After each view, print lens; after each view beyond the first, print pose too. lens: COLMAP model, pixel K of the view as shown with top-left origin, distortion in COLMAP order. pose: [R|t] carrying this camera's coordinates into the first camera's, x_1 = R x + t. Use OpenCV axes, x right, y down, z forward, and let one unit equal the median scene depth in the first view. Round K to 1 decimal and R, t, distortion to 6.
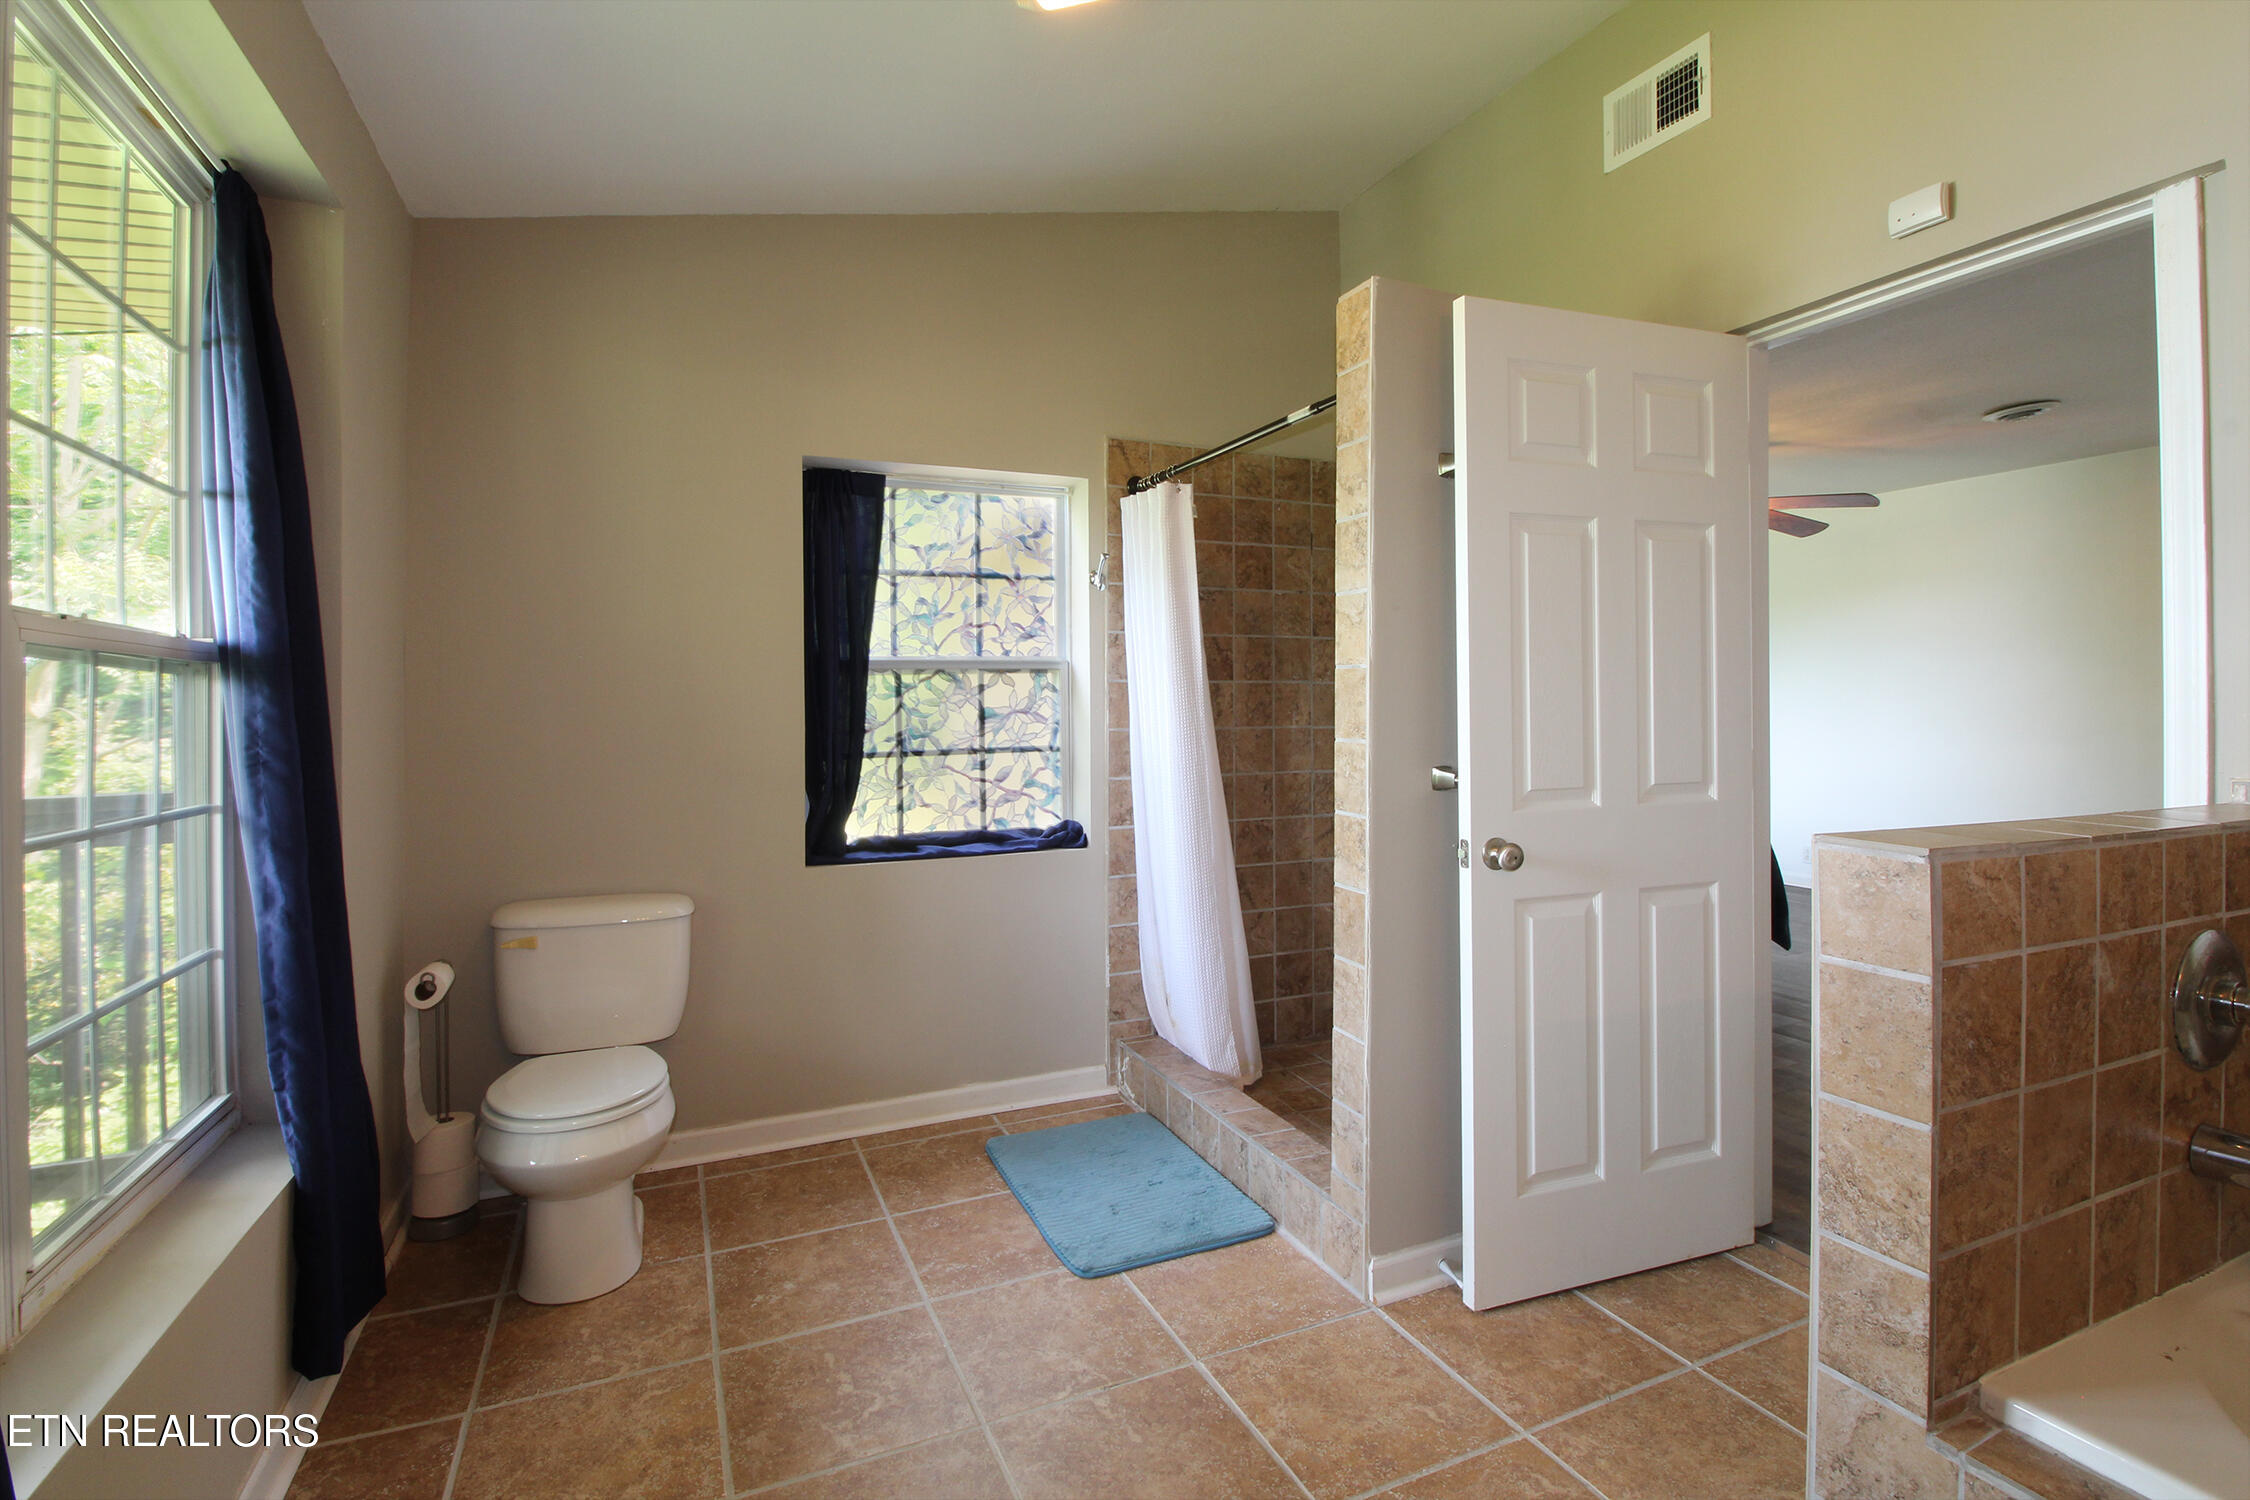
lens RADIAL K [[1053.6, 0, 1121.2], [0, 1053.6, 727.4], [0, 0, 1]] dist [-0.008241, -0.001104]
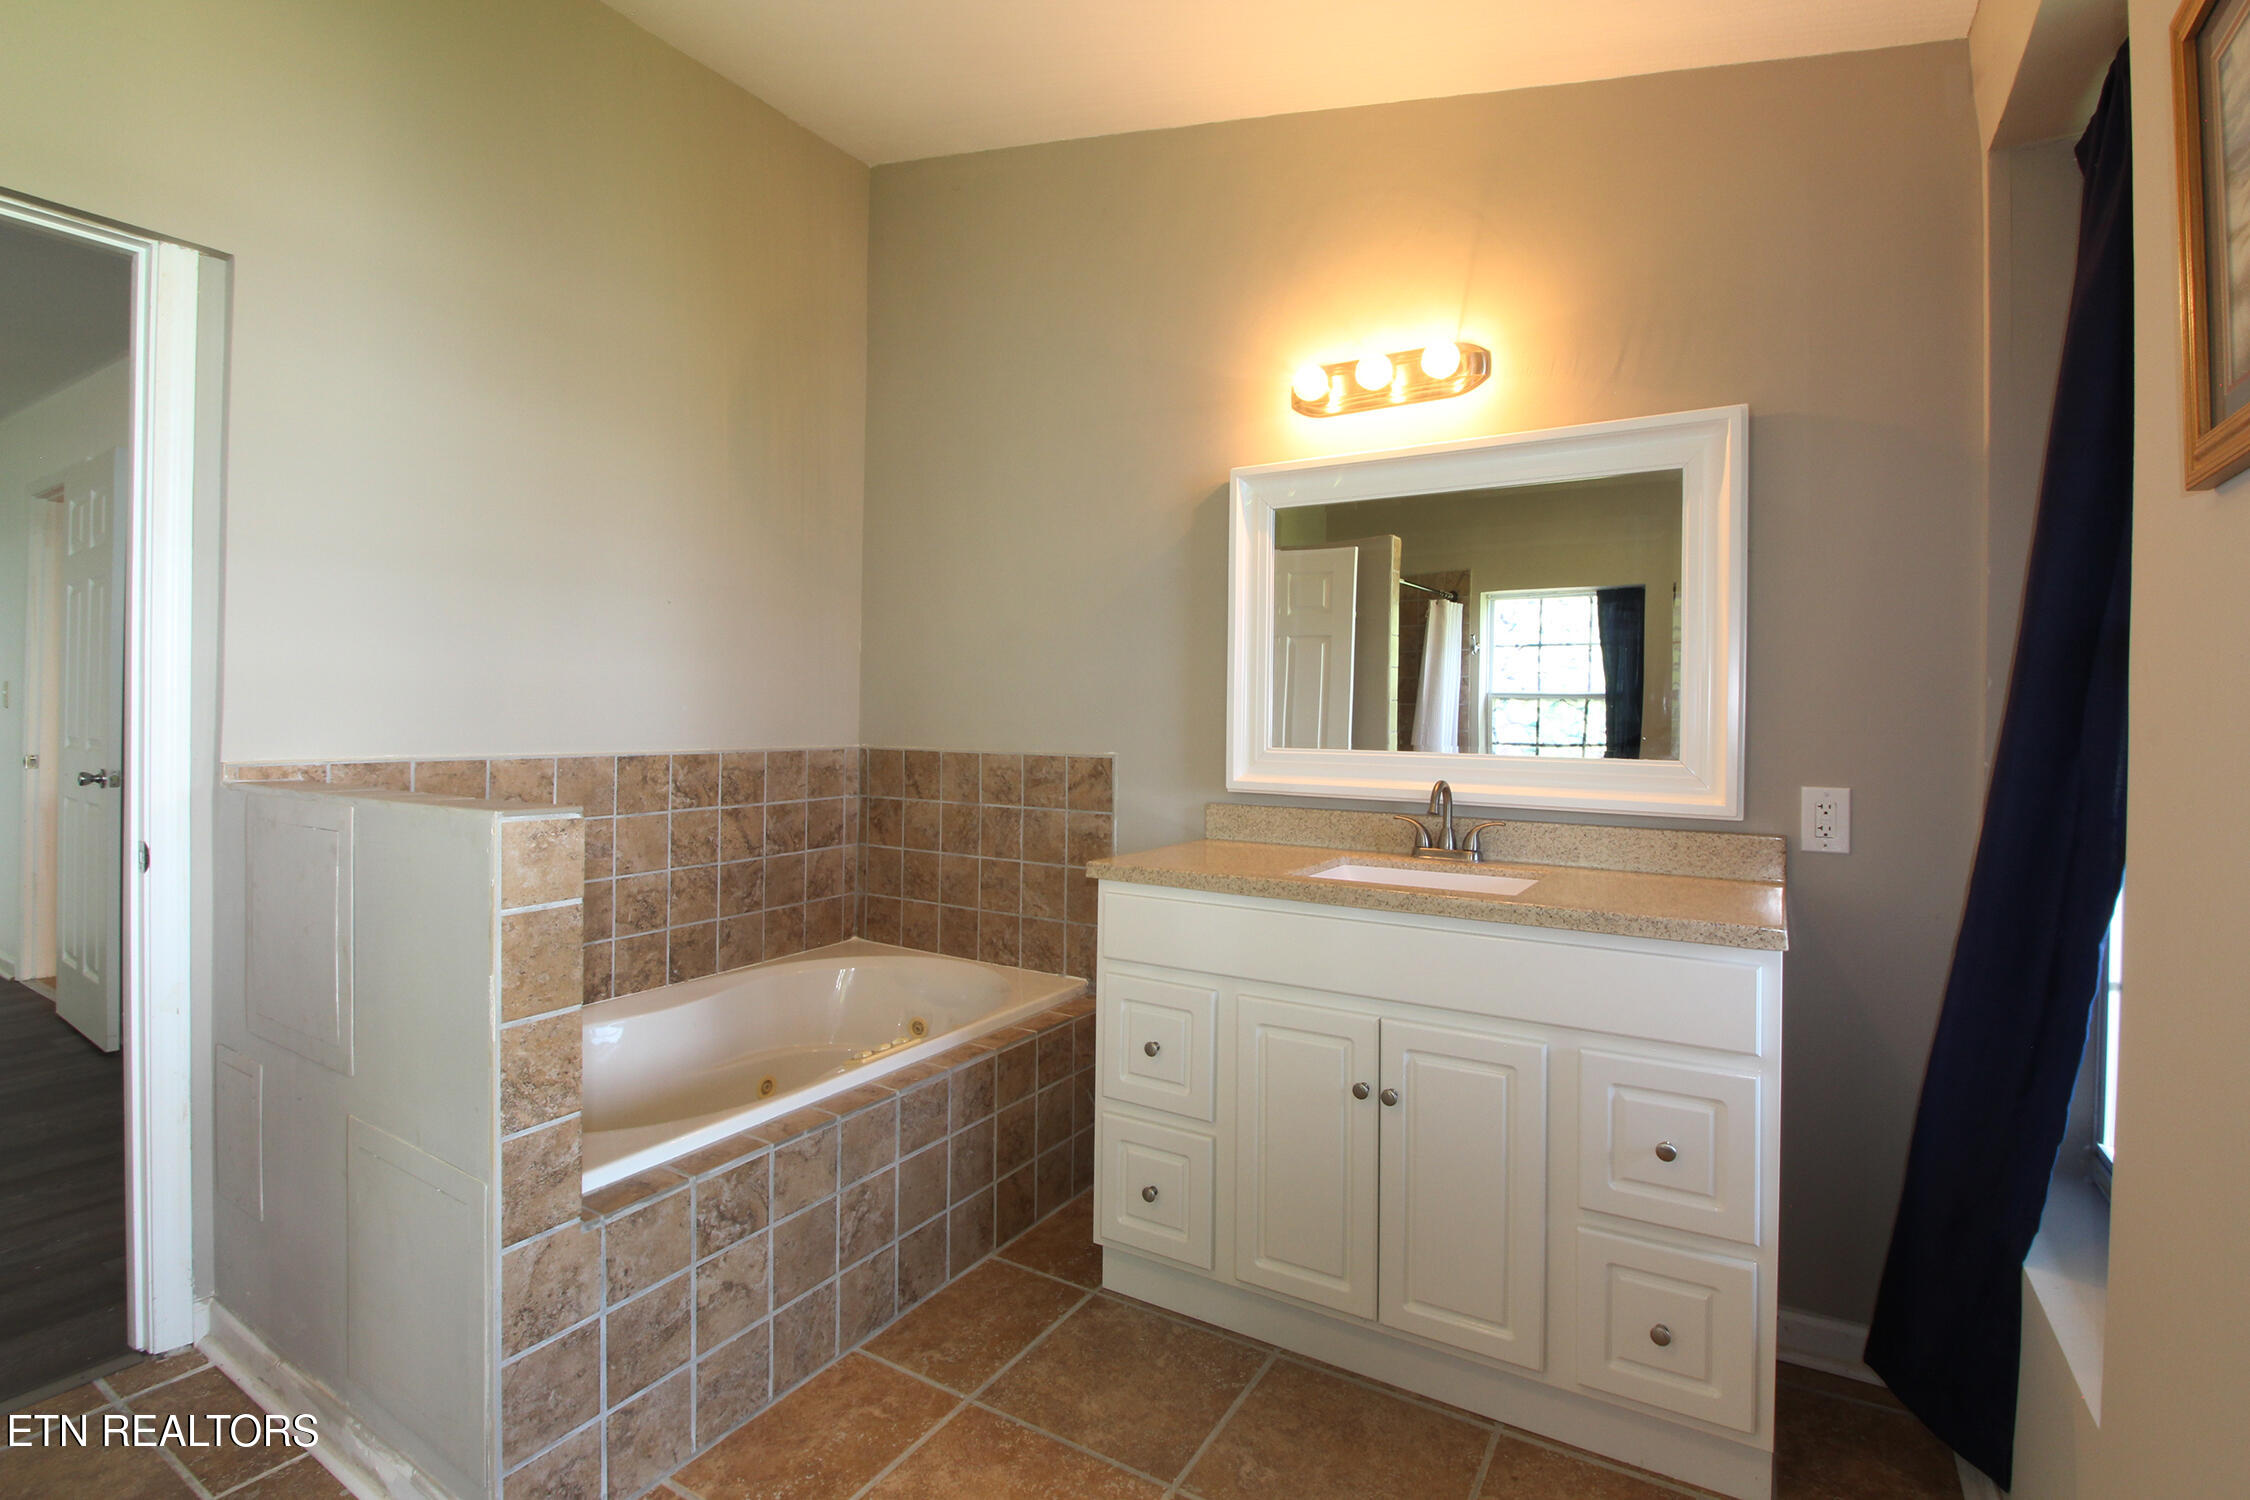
lens RADIAL K [[1053.6, 0, 1122.5], [0, 1053.6, 731.3], [0, 0, 1]] dist [-0.008241, -0.001104]
pose [[-0.578482, -0.011355, 0.815616, -0.749515], [0.005270, 0.999830, 0.017658, -0.006336], [-0.815678, 0.014513, -0.578324, 1.149649]]
